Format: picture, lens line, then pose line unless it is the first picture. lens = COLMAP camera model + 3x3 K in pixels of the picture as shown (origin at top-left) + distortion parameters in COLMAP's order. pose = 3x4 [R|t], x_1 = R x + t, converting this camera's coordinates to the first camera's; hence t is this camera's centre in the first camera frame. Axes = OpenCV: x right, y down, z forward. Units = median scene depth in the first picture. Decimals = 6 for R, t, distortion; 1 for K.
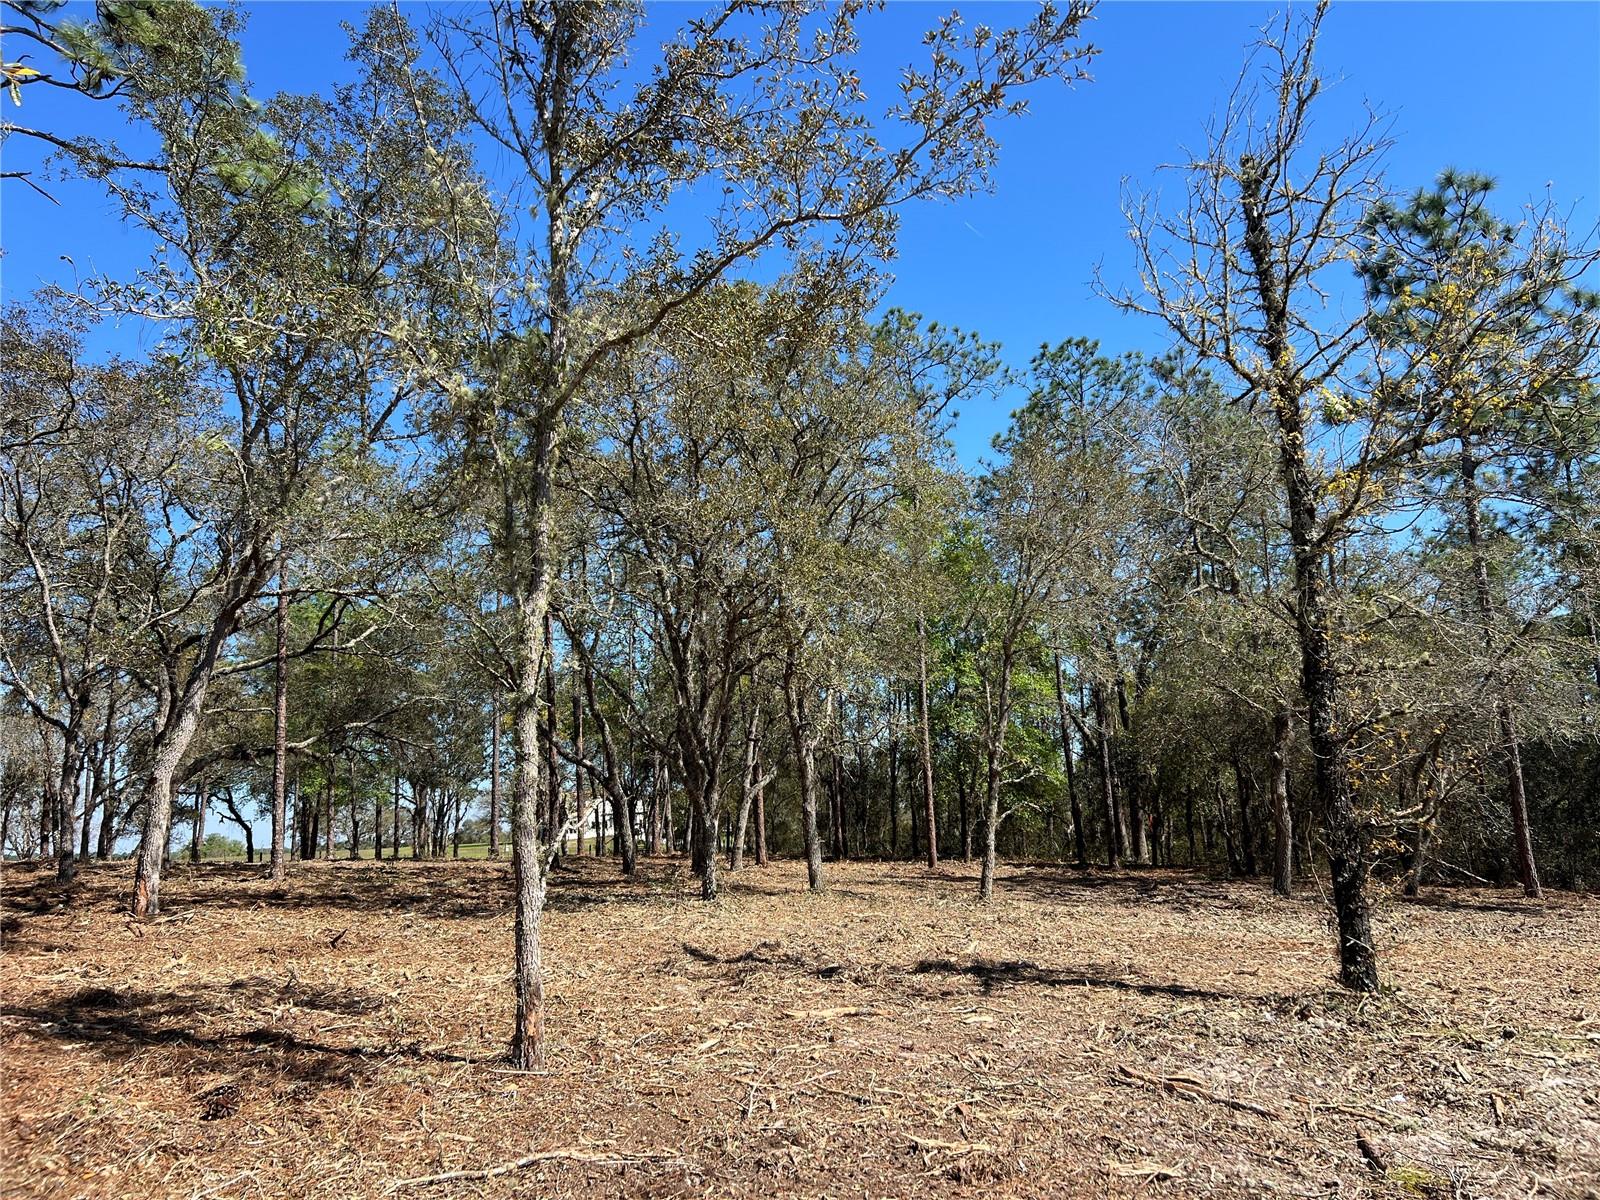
lens RADIAL K [[1205.7, 0, 800.0], [0, 1205.7, 600.0], [0, 0, 1]] dist [0.060238, -0.059386]
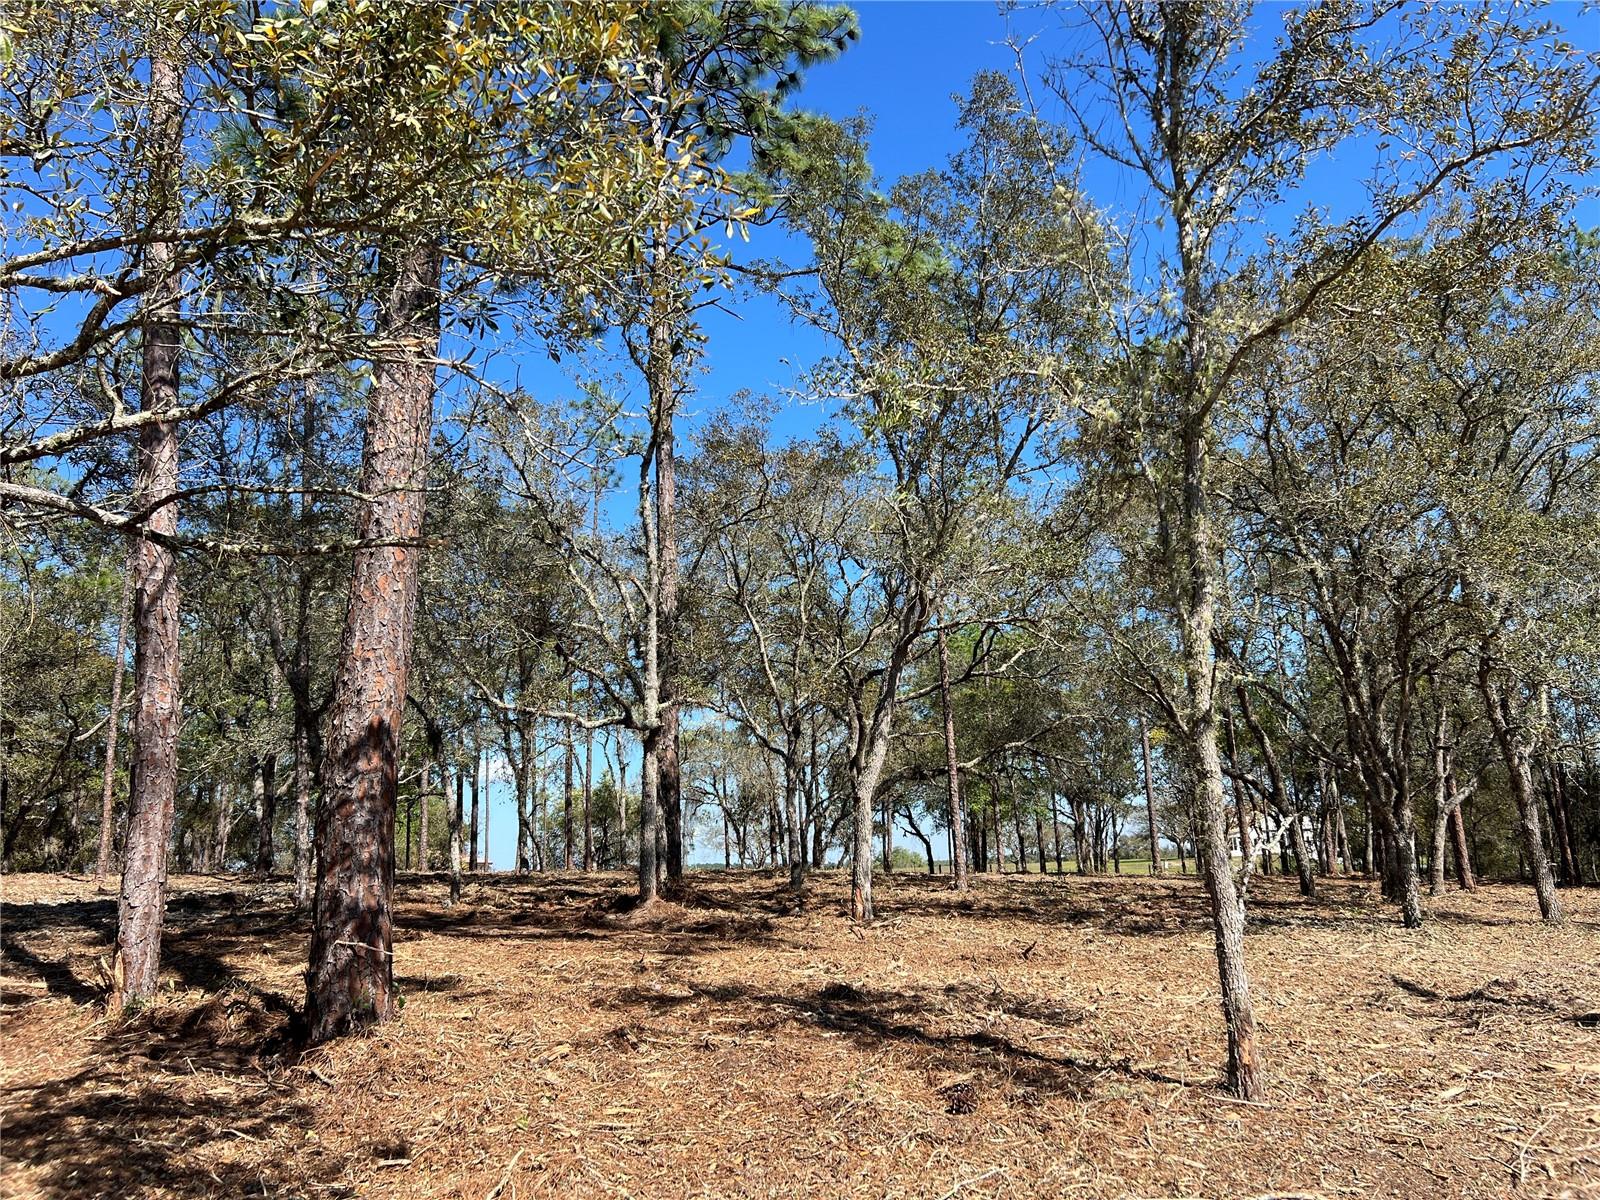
lens RADIAL K [[1202.2, 0, 808.4], [0, 1202.2, 592.8], [0, 0, 1]] dist [0.060184, -0.061661]
pose [[0.874091, -0.097452, -0.475887, -0.019286], [0.088808, 0.995218, -0.040682, -0.002987], [0.477575, -0.006702, 0.878565, -0.005528]]
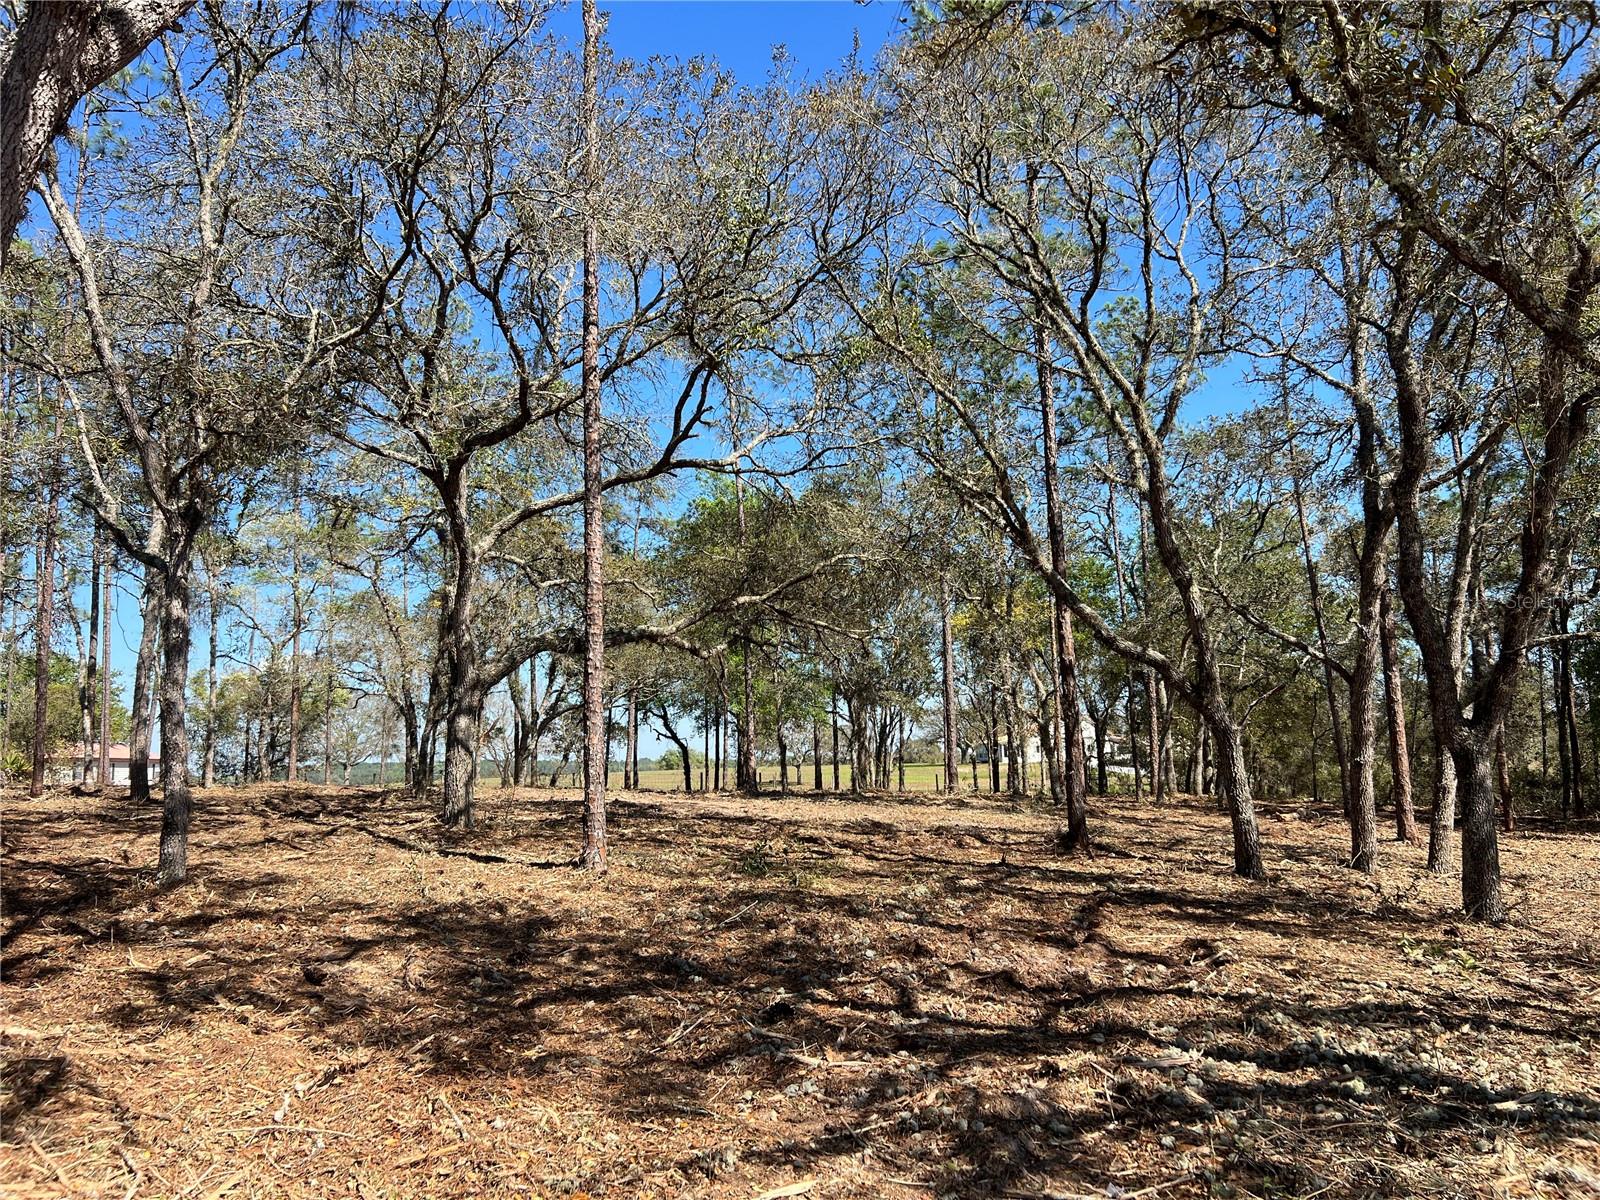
lens RADIAL K [[1205.7, 0, 800.0], [0, 1205.7, 600.0], [0, 0, 1]] dist [0.060238, -0.059386]
pose [[0.938939, -0.024594, -0.343203, -0.130204], [0.046177, 0.997426, 0.054856, 0.072926], [0.340971, -0.067355, 0.937658, 0.433711]]
